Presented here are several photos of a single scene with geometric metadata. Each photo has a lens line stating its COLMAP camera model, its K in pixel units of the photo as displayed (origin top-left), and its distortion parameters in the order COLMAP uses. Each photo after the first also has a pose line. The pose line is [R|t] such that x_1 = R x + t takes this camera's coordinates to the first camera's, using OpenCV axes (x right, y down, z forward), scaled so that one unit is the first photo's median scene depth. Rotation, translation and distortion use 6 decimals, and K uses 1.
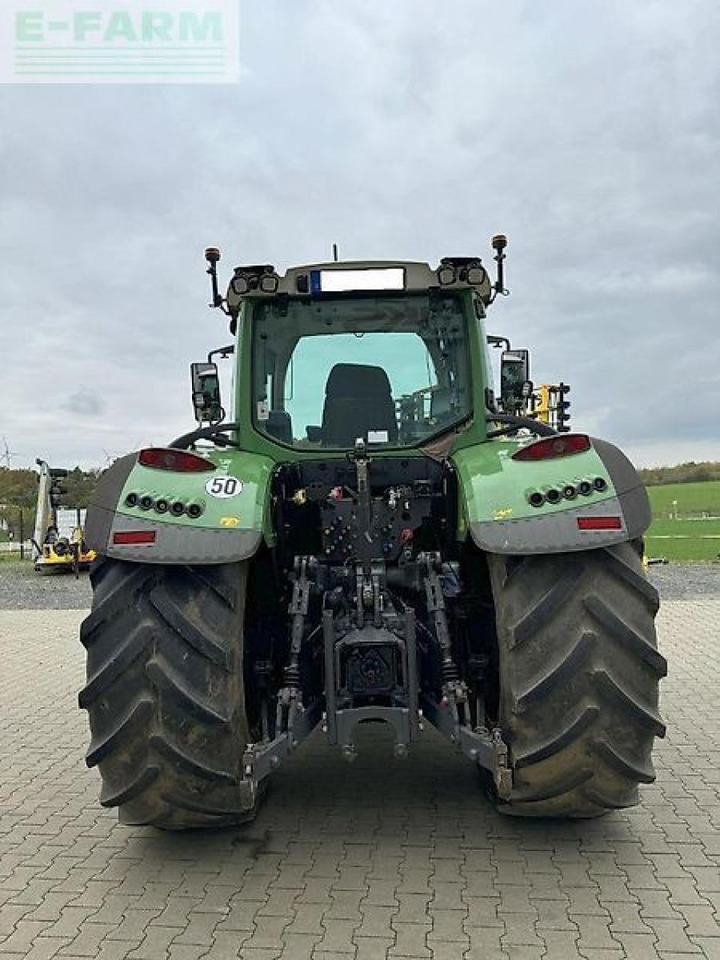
lens RADIAL K [[686.9, 0, 354.4], [0, 686.9, 482.8], [0, 0, 1]] dist [0.120285, -0.169399]
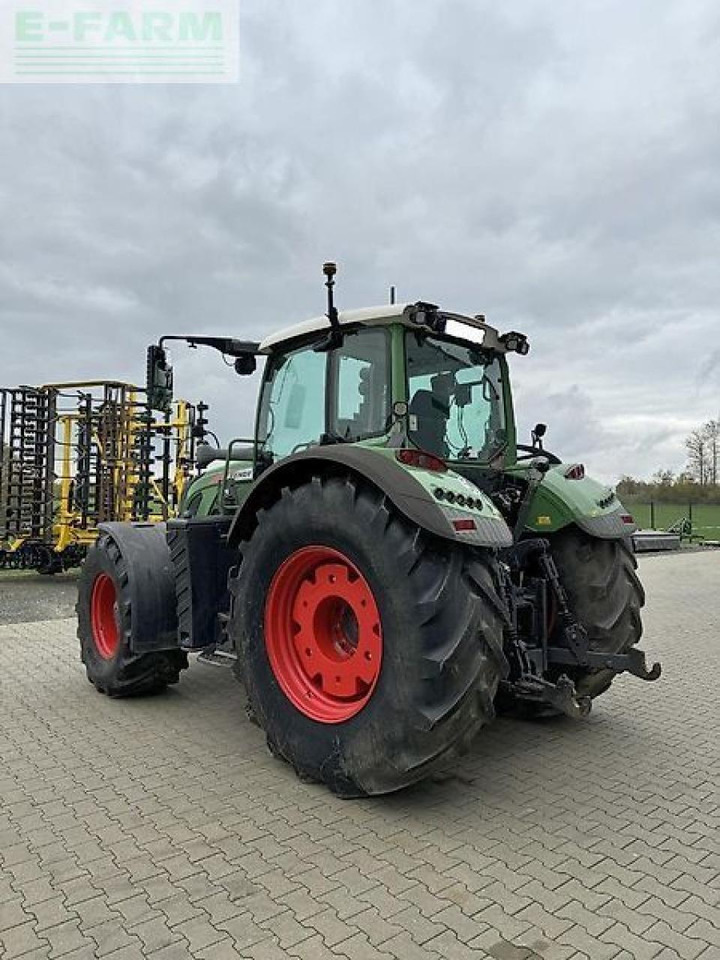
lens RADIAL K [[690.4, 0, 360.8], [0, 690.4, 476.8], [0, 0, 1]] dist [0.098994, -0.141522]
pose [[0.668480, 0.060009, 0.741305, -1.111210], [-0.038849, 0.998196, -0.045771, 0.048147], [-0.742715, 0.001798, 0.669605, 0.286047]]
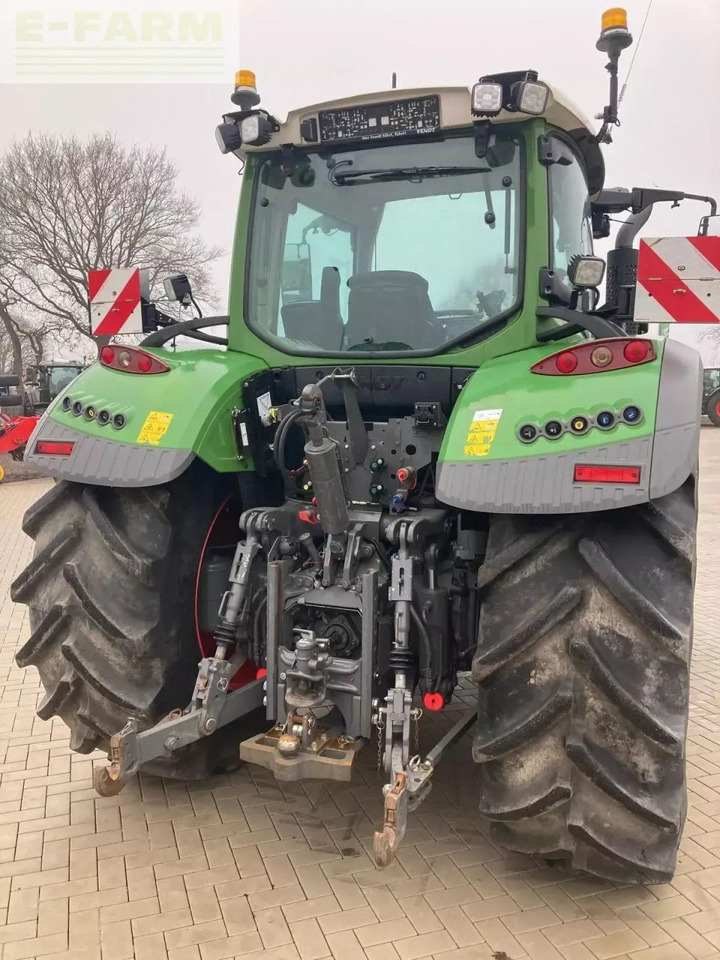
lens RADIAL K [[828.9, 0, 346.1], [0, 828.9, 479.9], [0, 0, 1]] dist [0.006865, -0.000024]
pose [[0.927229, 0.082566, -0.365280, 0.339356], [-0.042930, 0.992398, 0.115342, -0.014134], [0.372026, -0.091267, 0.923725, 0.147587]]
